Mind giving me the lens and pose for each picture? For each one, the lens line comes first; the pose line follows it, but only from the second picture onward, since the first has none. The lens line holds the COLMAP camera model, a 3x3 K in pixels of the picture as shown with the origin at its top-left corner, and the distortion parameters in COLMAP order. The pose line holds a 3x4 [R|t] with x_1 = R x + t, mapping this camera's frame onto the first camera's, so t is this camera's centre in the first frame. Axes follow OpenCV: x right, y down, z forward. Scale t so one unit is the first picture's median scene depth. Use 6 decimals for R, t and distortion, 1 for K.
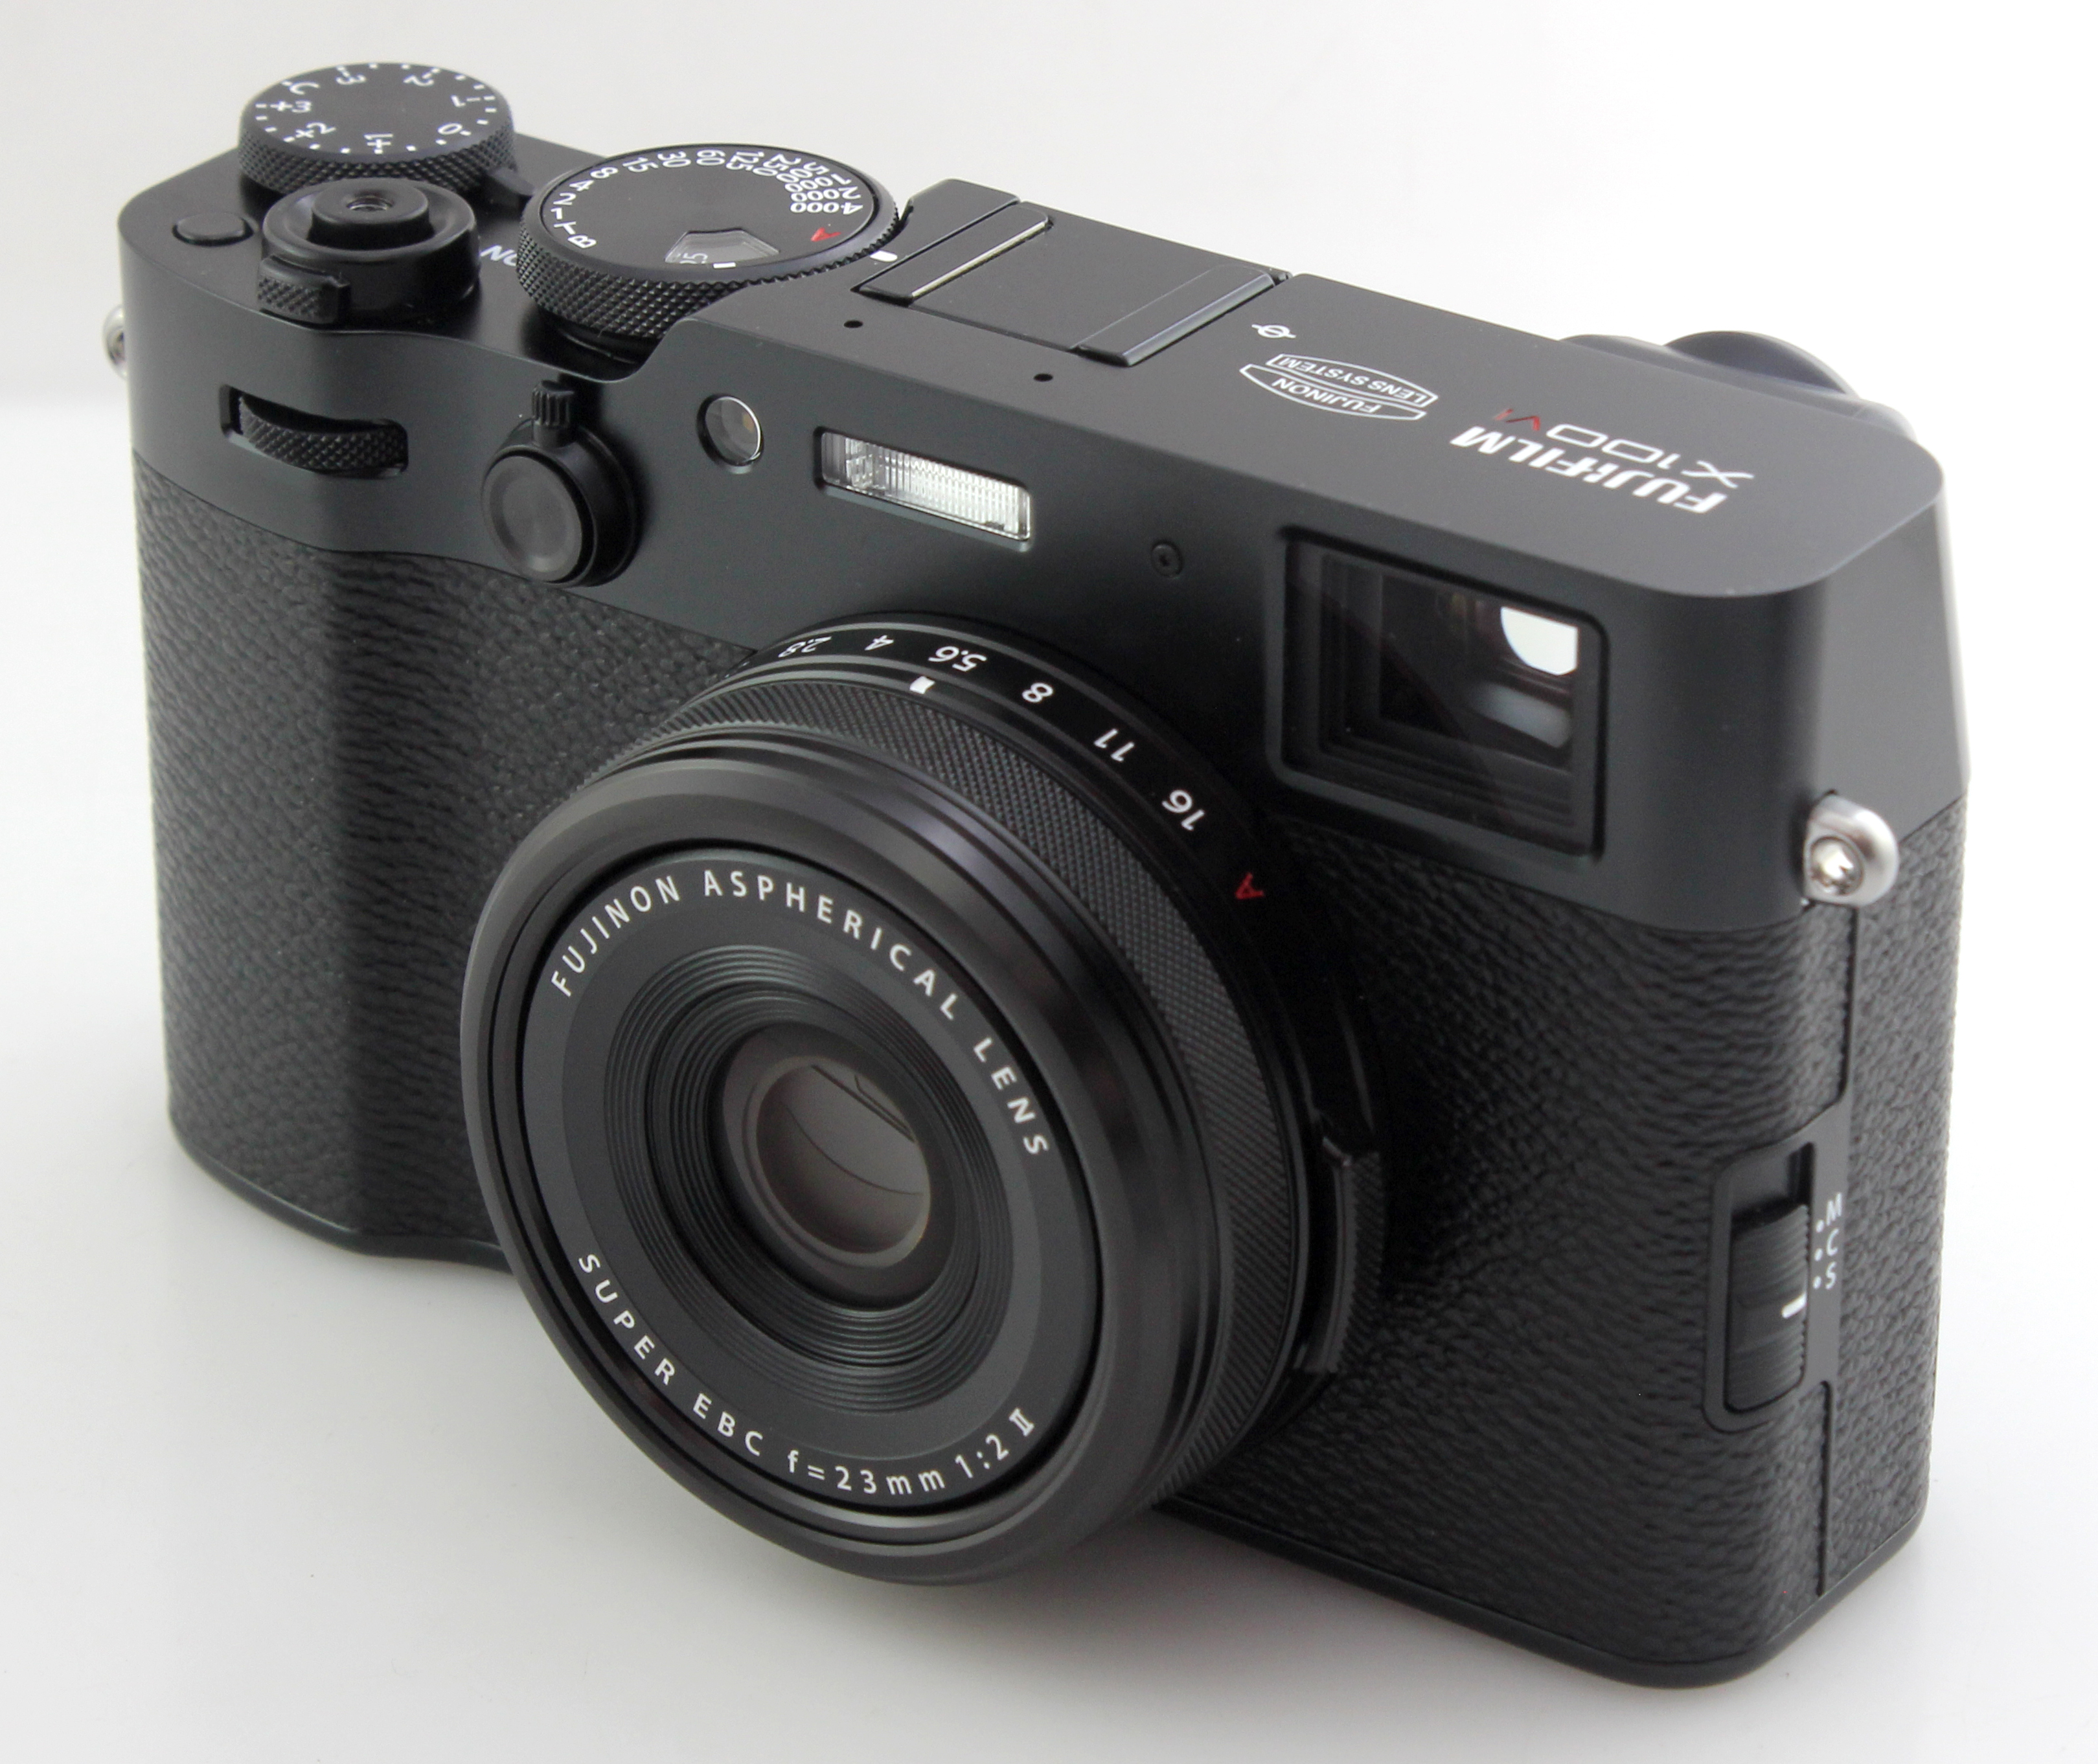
lens RADIAL K [[7668.1, 0, 1043.6], [0, 7668.1, 871.7], [0, 0, 1]] dist [0.139190, 0.000000]
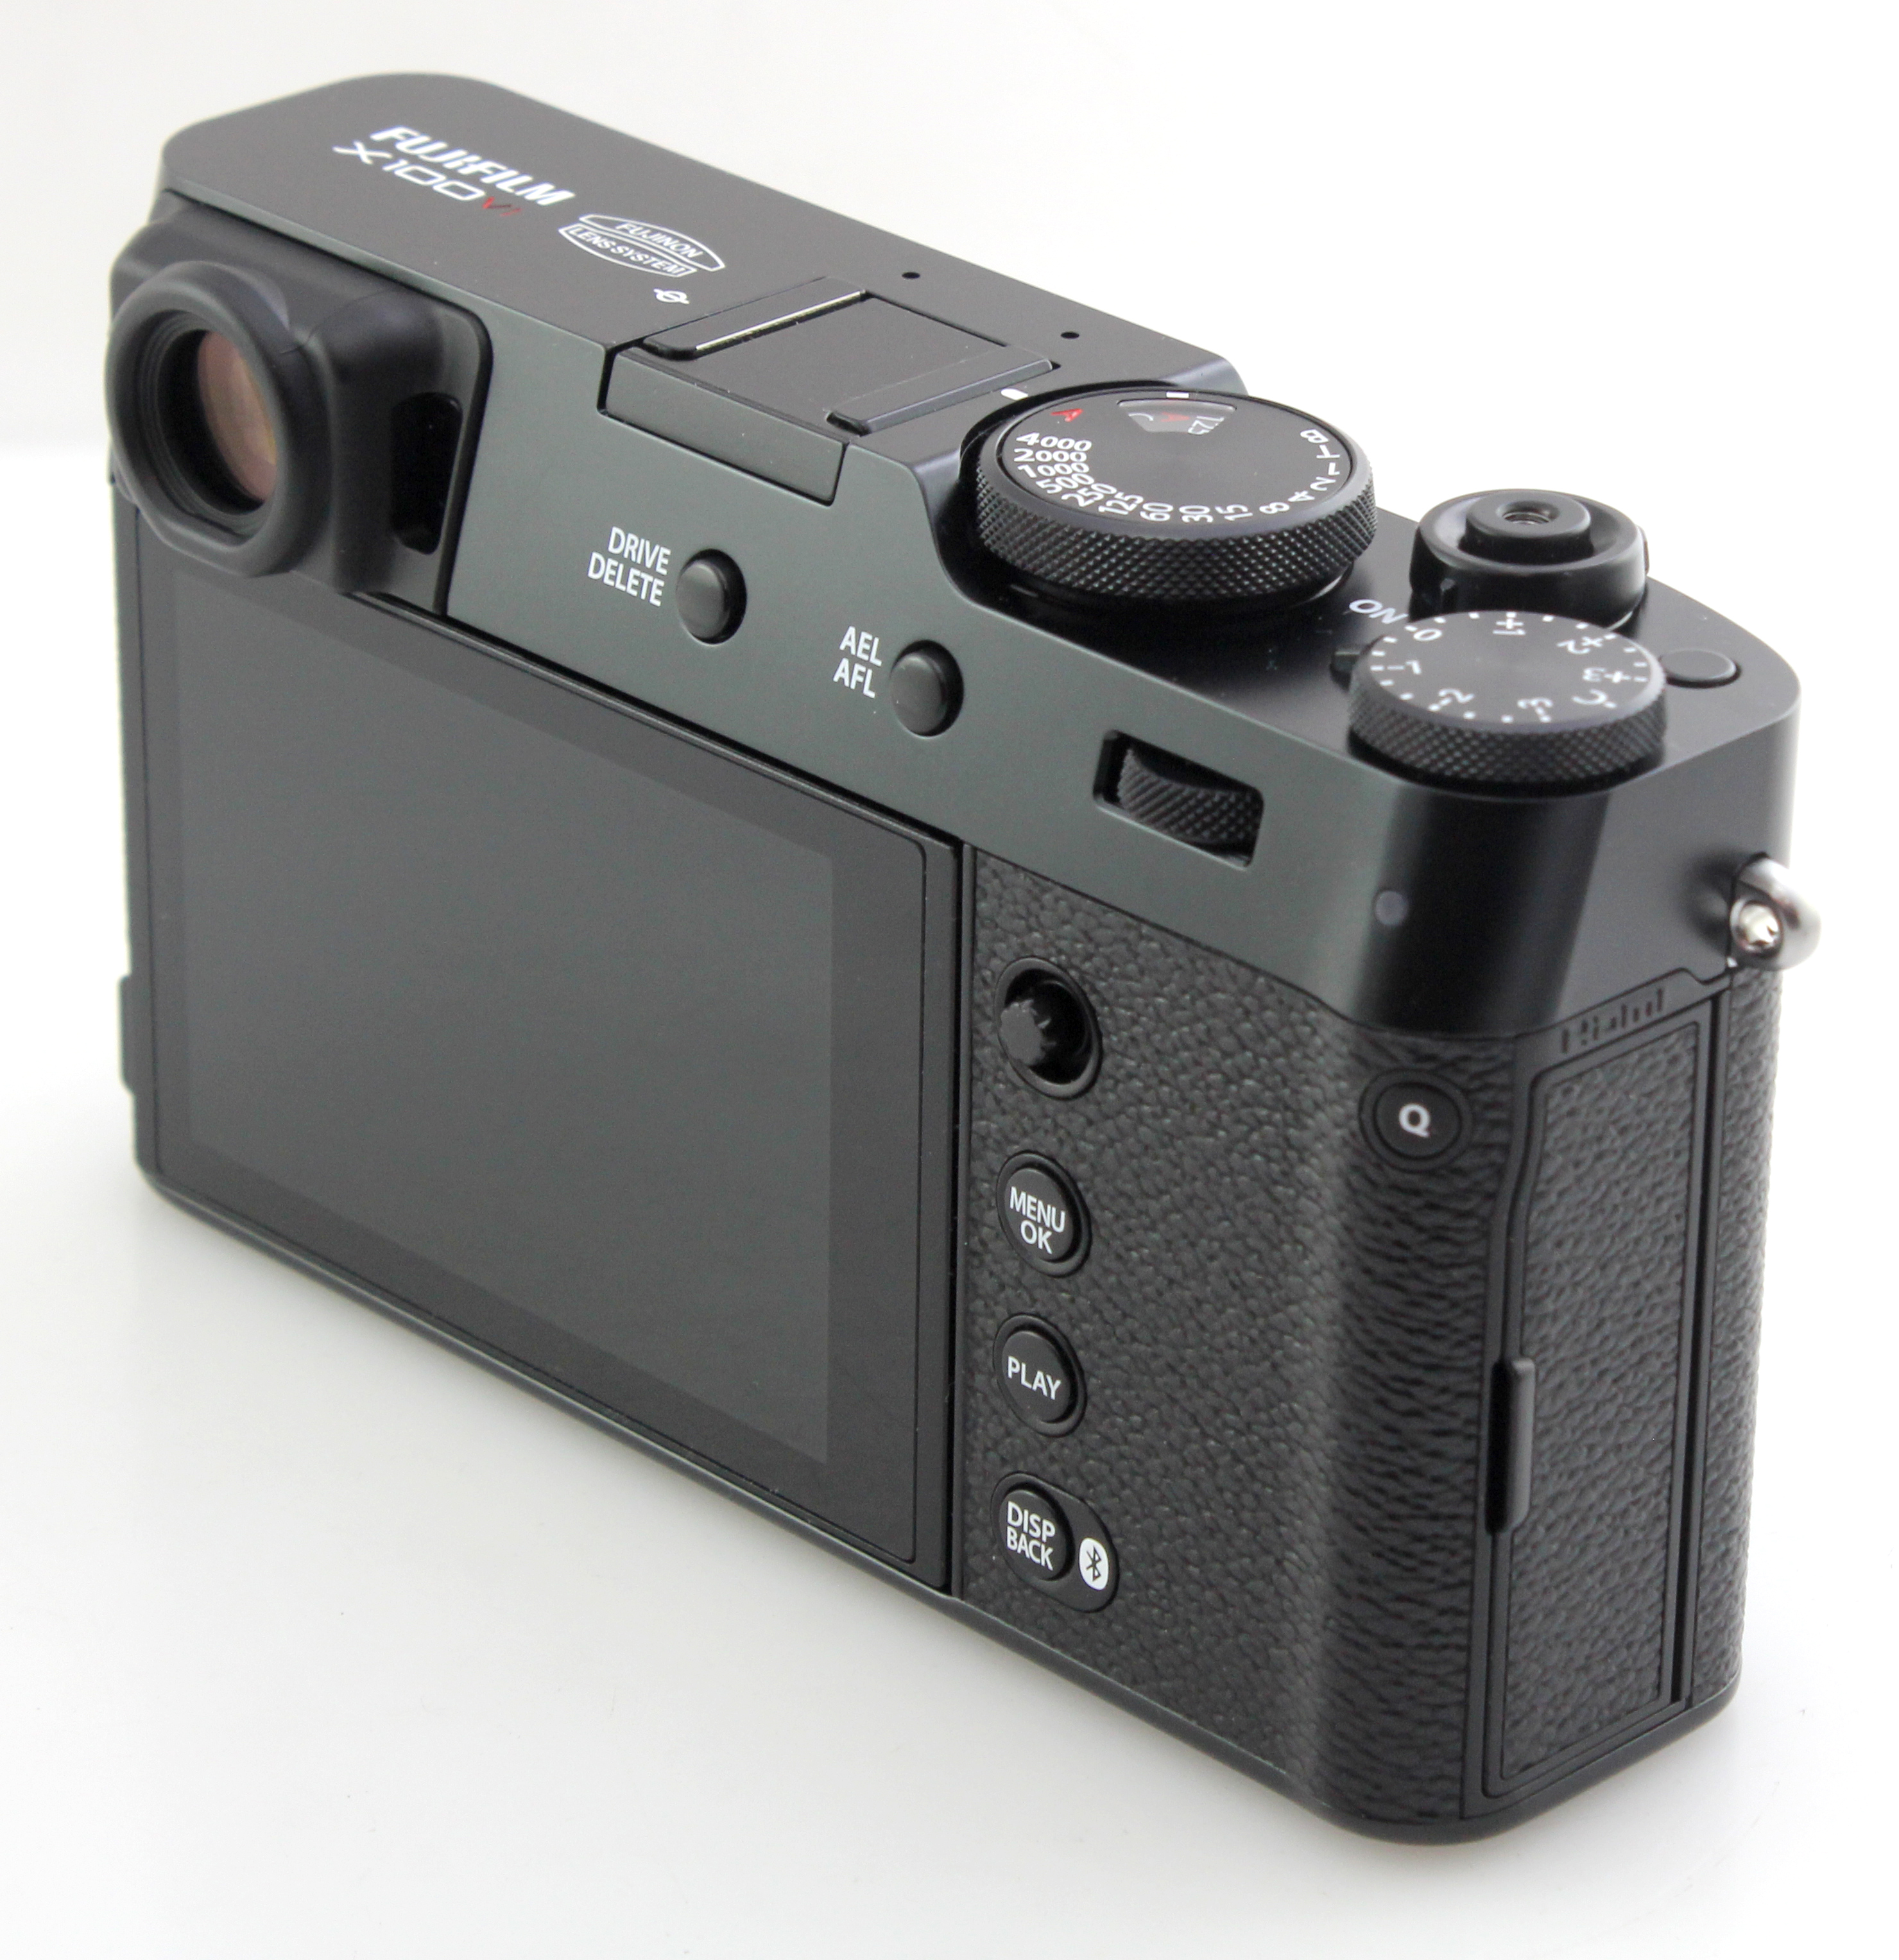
lens RADIAL K [[7821.0, 0, 946.5], [0, 7821.0, 987.5], [0, 0, 1]] dist [0.128724, 0.000000]
pose [[-0.984217, -0.087823, 0.153634, -0.177869], [0.069473, 0.606711, 0.791881, -0.852040], [-0.162757, 0.790056, -0.591034, 1.700556]]
